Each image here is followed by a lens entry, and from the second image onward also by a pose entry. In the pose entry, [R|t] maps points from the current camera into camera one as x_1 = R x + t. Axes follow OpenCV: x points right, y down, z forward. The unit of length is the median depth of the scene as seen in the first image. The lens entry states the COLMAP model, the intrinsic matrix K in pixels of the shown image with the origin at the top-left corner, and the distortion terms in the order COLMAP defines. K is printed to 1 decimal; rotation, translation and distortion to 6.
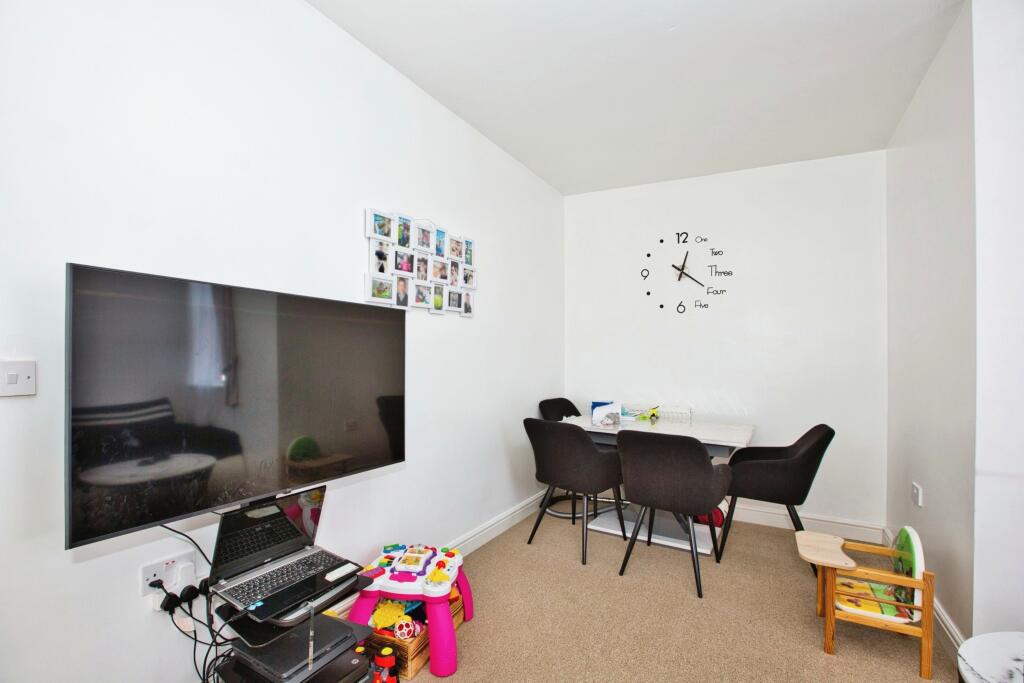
lens RADIAL K [[475.7, 0, 510.7], [0, 475.7, 353.3], [0, 0, 1]] dist [-0.052593, 0.019431]
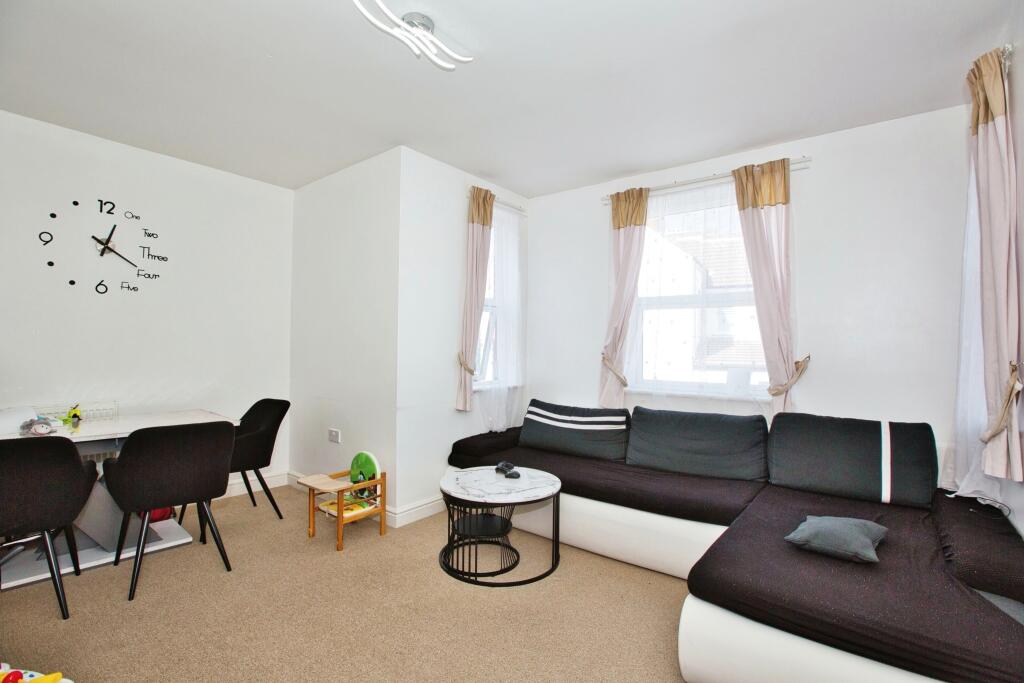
lens RADIAL K [[467.2, 0, 512.0], [0, 467.2, 341.5], [0, 0, 1]] dist [-0.046799, 0.000111]
pose [[0.134709, -0.000764, 0.990885, -0.362777], [-0.009311, 0.999955, 0.002036, -0.006619], [-0.990842, -0.009501, 0.134695, 0.151968]]
